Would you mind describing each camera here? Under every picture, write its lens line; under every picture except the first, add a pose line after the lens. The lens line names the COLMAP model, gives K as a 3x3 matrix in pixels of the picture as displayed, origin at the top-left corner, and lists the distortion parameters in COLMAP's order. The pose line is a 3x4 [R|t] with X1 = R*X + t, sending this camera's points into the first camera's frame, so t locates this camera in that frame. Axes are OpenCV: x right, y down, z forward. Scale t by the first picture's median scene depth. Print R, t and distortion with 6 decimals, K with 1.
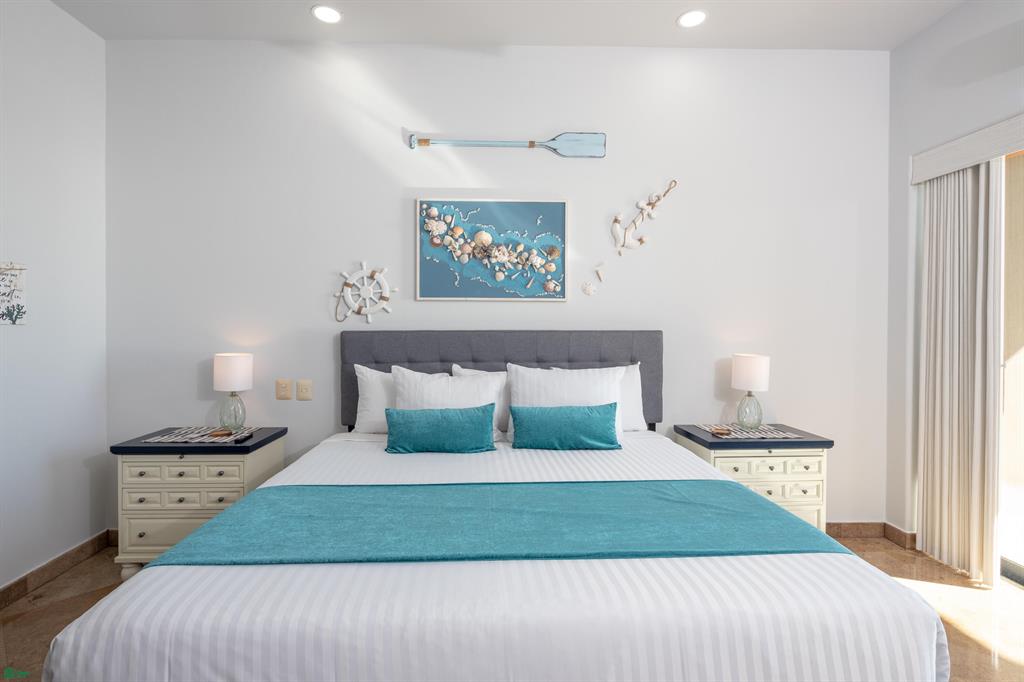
lens RADIAL K [[484.8, 0, 512.1], [0, 484.8, 347.3], [0, 0, 1]] dist [-0.019914, -0.003000]
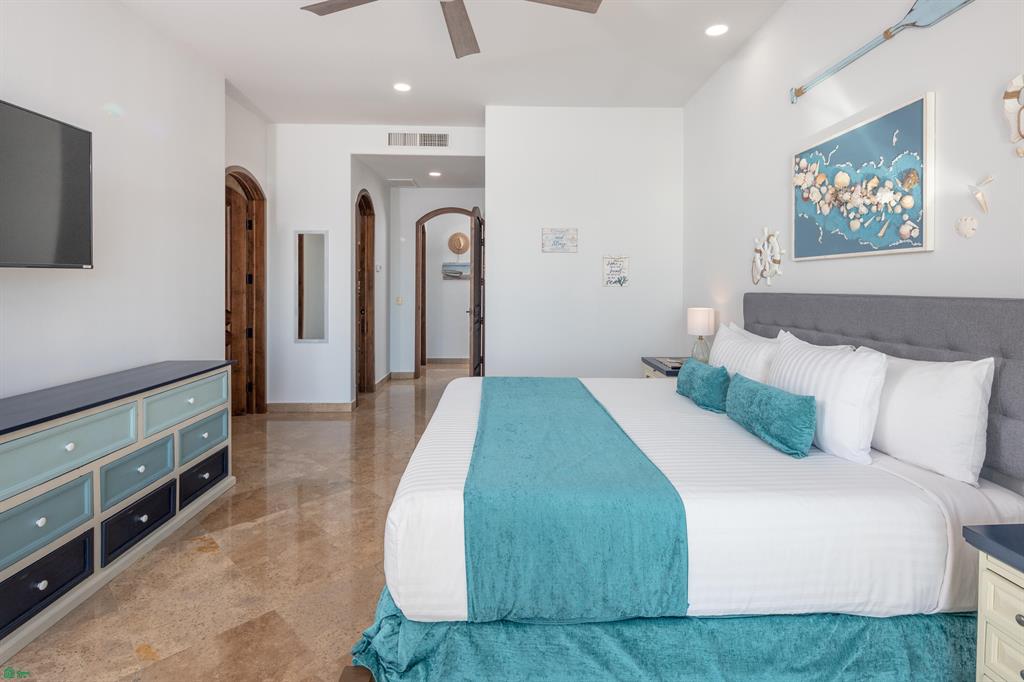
lens RADIAL K [[484.8, 0, 507.9], [0, 484.8, 338.4], [0, 0, 1]] dist [-0.019914, -0.003000]
pose [[-0.024602, 0.104519, -0.994219, 0.779437], [-0.050941, 0.993096, 0.105662, -0.018270], [0.998399, 0.053246, -0.019108, 0.466816]]
